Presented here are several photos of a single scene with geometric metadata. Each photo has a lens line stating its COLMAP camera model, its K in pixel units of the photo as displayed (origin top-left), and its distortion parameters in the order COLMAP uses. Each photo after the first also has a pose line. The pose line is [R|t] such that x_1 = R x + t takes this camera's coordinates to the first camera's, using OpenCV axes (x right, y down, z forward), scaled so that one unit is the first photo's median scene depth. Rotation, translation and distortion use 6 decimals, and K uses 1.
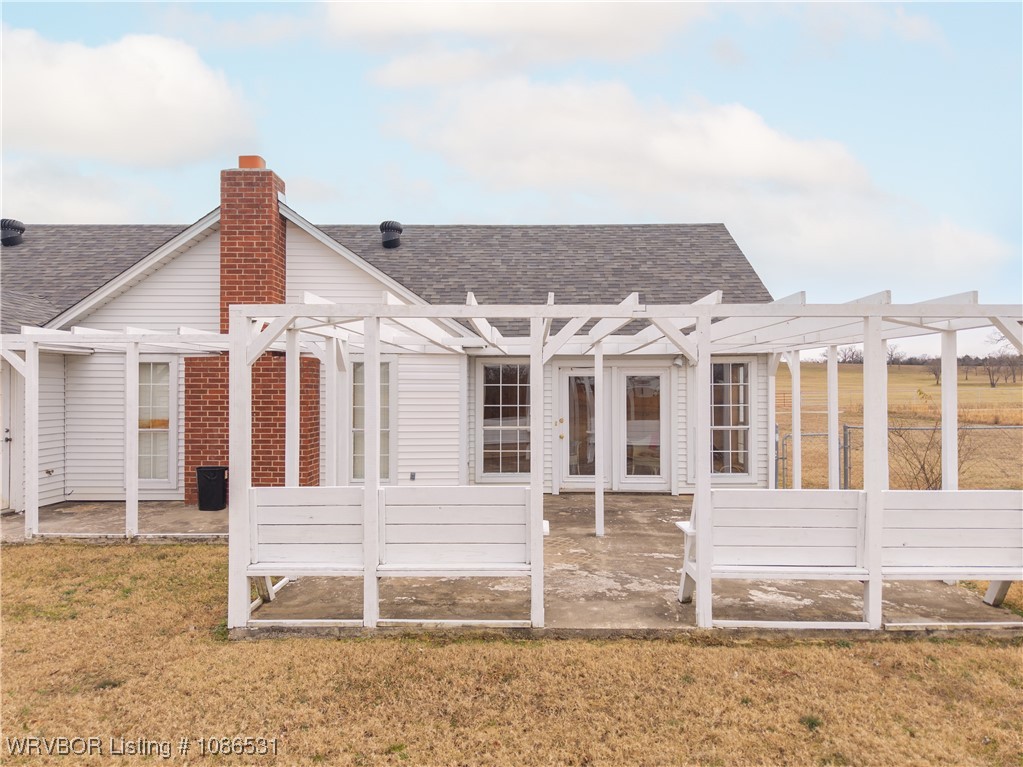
lens RADIAL K [[720.2, 0, 527.1], [0, 720.2, 385.2], [0, 0, 1]] dist [0.037881, -0.033543]
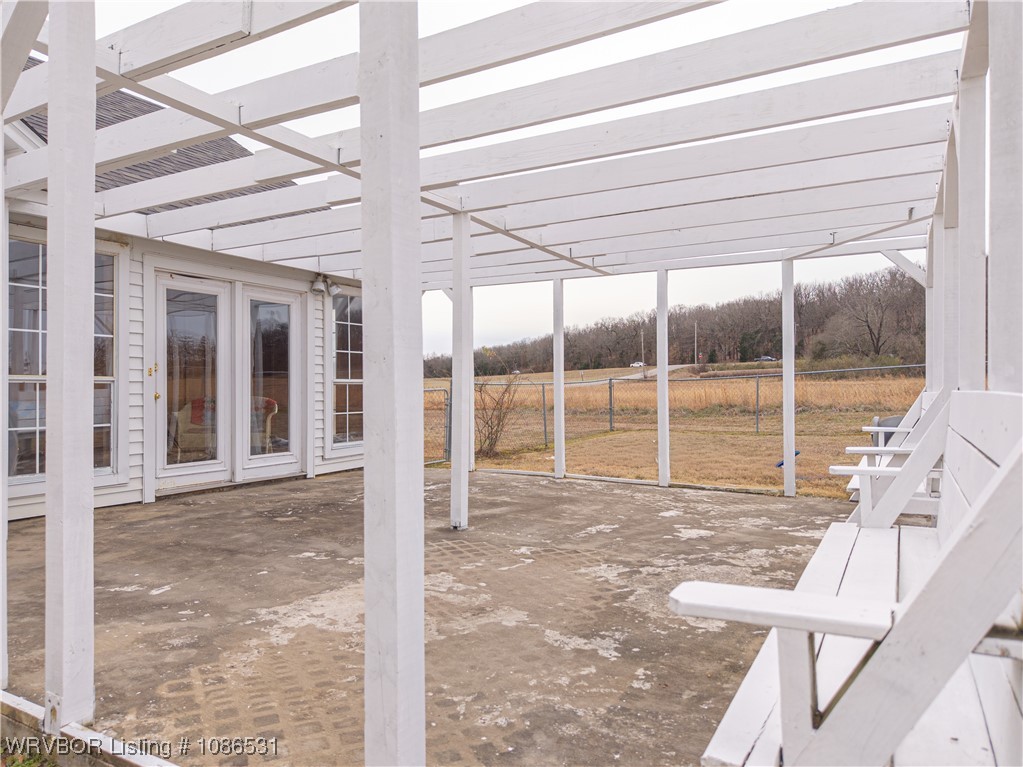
lens RADIAL K [[695.4, 0, 511.5], [0, 695.4, 383.5], [0, 0, 1]] dist [0.080572, -0.103646]
pose [[0.484730, 0.001129, 0.874663, -0.339139], [-0.003488, 0.999994, 0.000642, 0.070169], [-0.874657, -0.003361, 0.484731, 0.582997]]
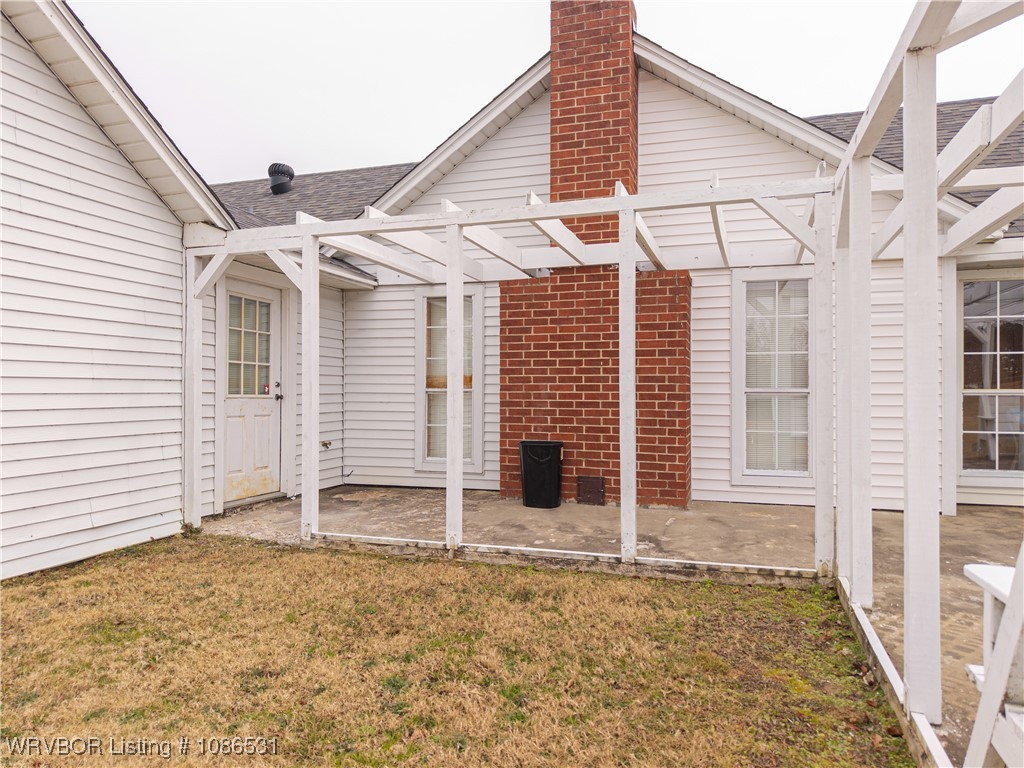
lens RADIAL K [[708.1, 0, 512.0], [0, 708.1, 384.0], [0, 0, 1]] dist [0.077422, -0.106480]
pose [[0.954921, -0.002118, -0.296852, -0.263542], [0.001662, 0.999997, -0.001789, 0.060135], [0.296855, 0.001215, 0.954922, 0.366943]]
